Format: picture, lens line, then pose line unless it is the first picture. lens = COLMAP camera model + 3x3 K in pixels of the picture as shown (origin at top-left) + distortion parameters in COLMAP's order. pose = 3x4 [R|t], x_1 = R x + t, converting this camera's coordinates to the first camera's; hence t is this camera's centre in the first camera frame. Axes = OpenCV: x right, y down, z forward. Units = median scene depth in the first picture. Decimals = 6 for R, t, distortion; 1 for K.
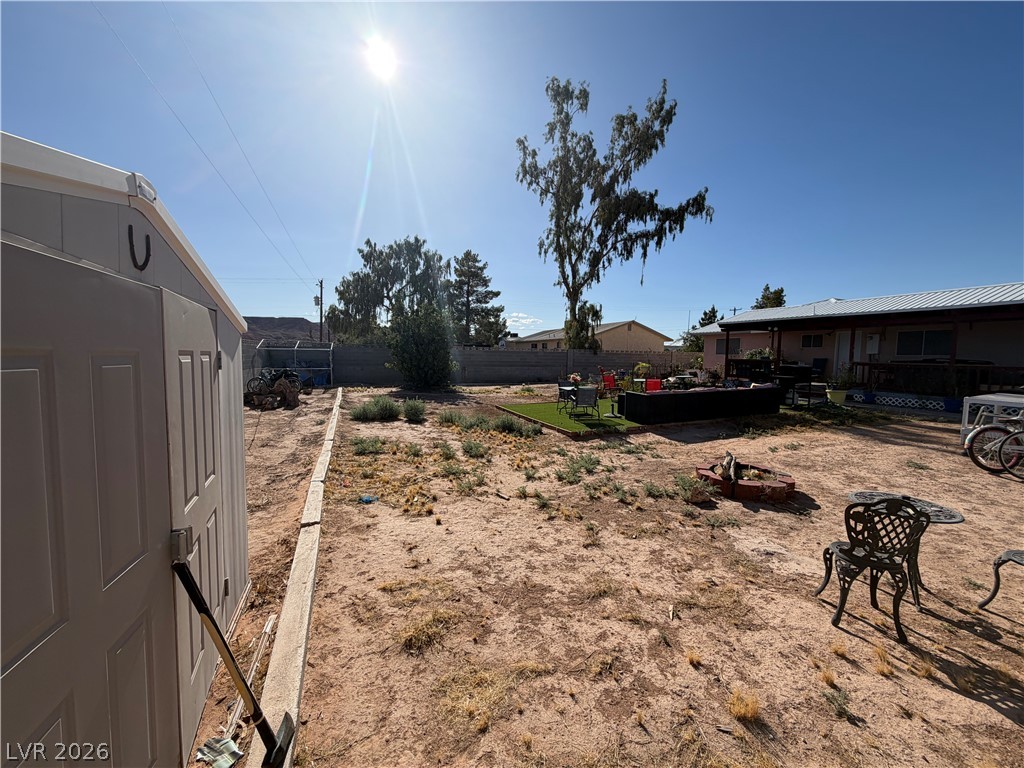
lens RADIAL K [[407.4, 0, 510.5], [0, 407.4, 384.7], [0, 0, 1]] dist [0.000312, 0.000010]
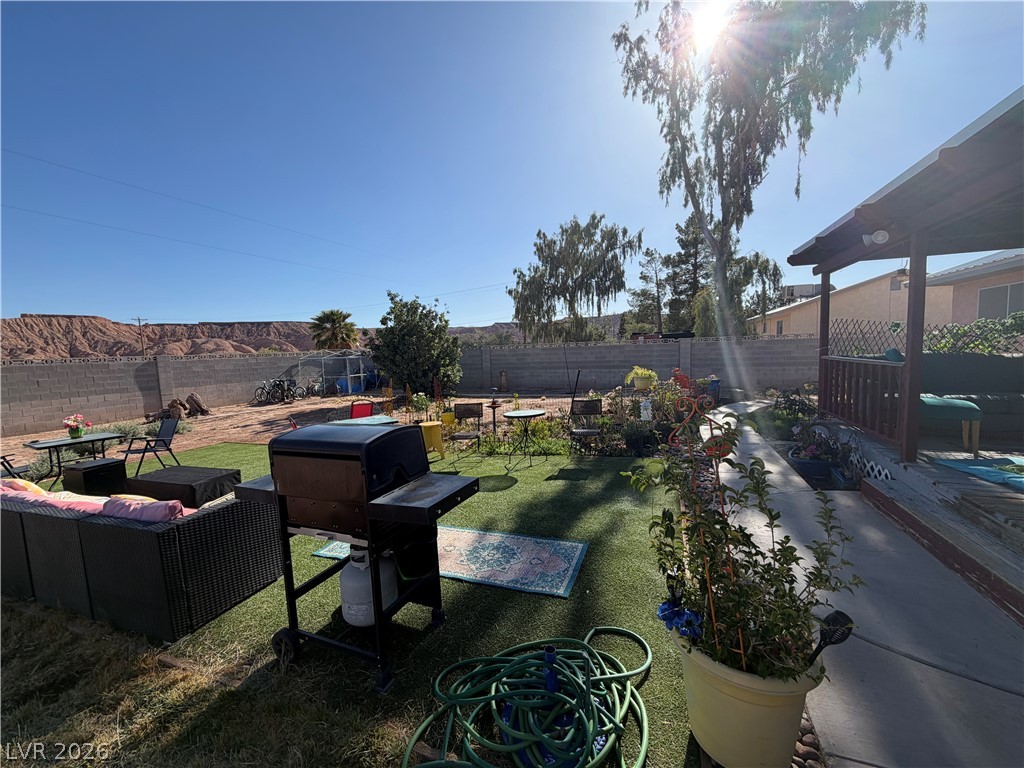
lens RADIAL K [[407.4, 0, 510.5], [0, 407.4, 384.7], [0, 0, 1]] dist [0.000312, 0.000010]
pose [[0.731821, 0.018410, -0.681248, 0.289793], [-0.001767, 0.999683, 0.025117, -0.025271], [0.681495, -0.017178, 0.731621, 0.292619]]
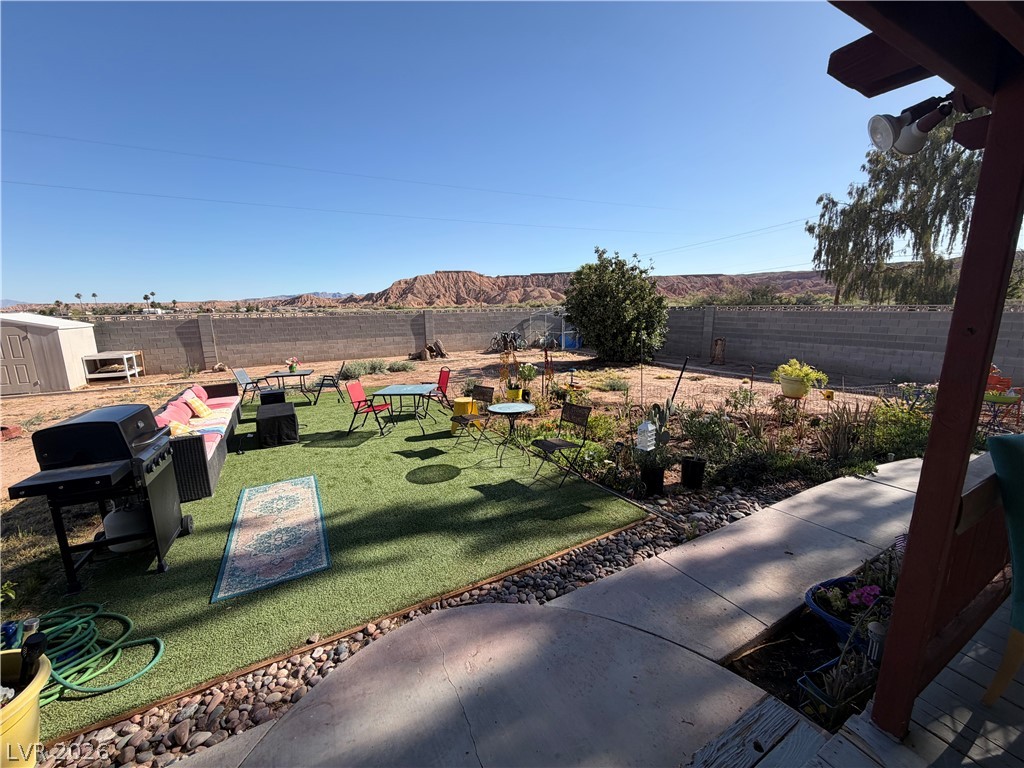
lens RADIAL K [[407.4, 0, 510.5], [0, 407.4, 384.7], [0, 0, 1]] dist [0.000312, 0.000010]
pose [[0.124456, 0.172966, -0.977033, 0.324386], [-0.052740, 0.984450, 0.167561, -0.042577], [0.990822, 0.030674, 0.131643, 0.396898]]
